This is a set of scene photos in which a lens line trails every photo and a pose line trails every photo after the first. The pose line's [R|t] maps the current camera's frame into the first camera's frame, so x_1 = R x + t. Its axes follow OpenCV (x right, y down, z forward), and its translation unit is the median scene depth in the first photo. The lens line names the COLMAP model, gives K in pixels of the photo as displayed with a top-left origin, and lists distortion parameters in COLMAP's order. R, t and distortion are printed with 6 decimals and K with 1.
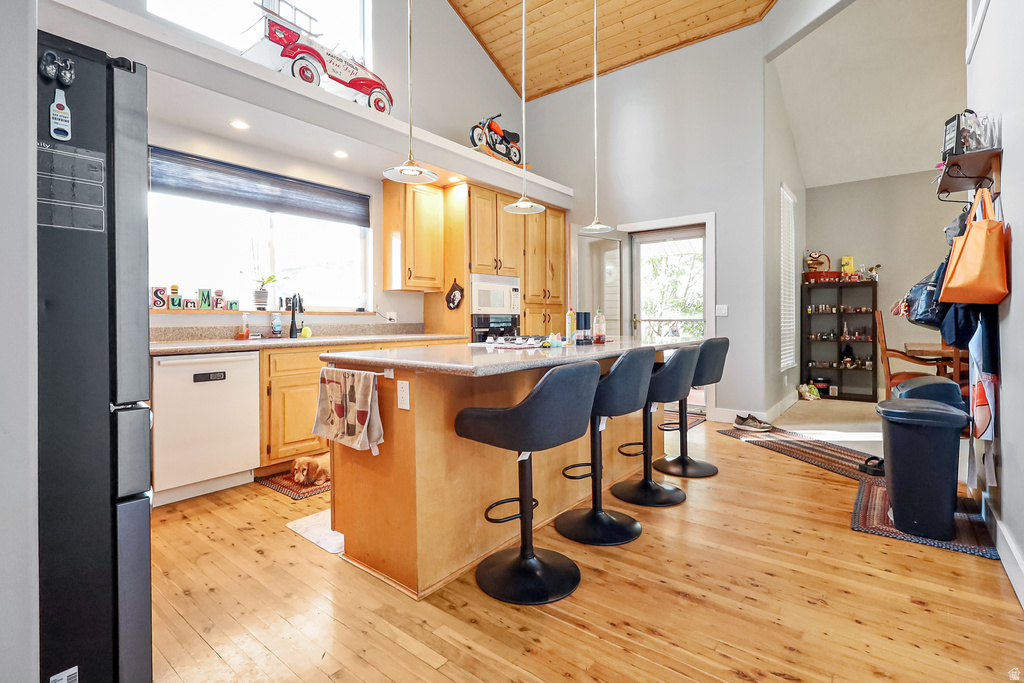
lens RADIAL K [[483.4, 0, 517.8], [0, 483.4, 322.5], [0, 0, 1]] dist [-0.003457, -0.000151]
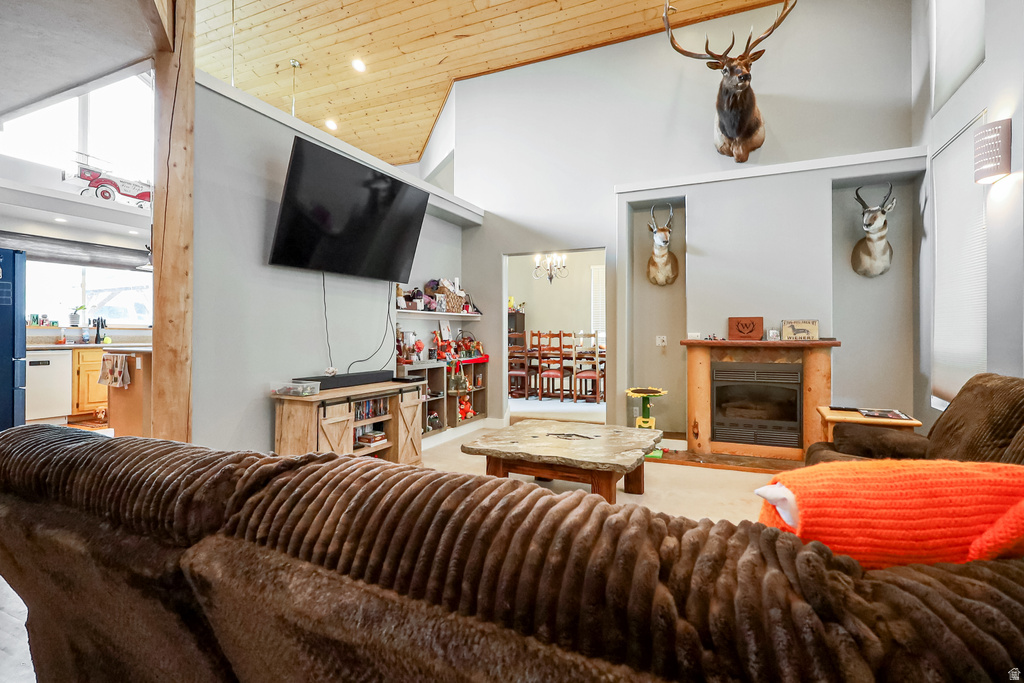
lens RADIAL K [[483.4, 0, 515.3], [0, 483.4, 334.5], [0, 0, 1]] dist [-0.003457, -0.000151]
pose [[0.971487, 0.008017, 0.236955, 0.611536], [-0.005942, 0.999937, -0.009473, 0.008914], [-0.237017, 0.007795, 0.971474, -1.080049]]
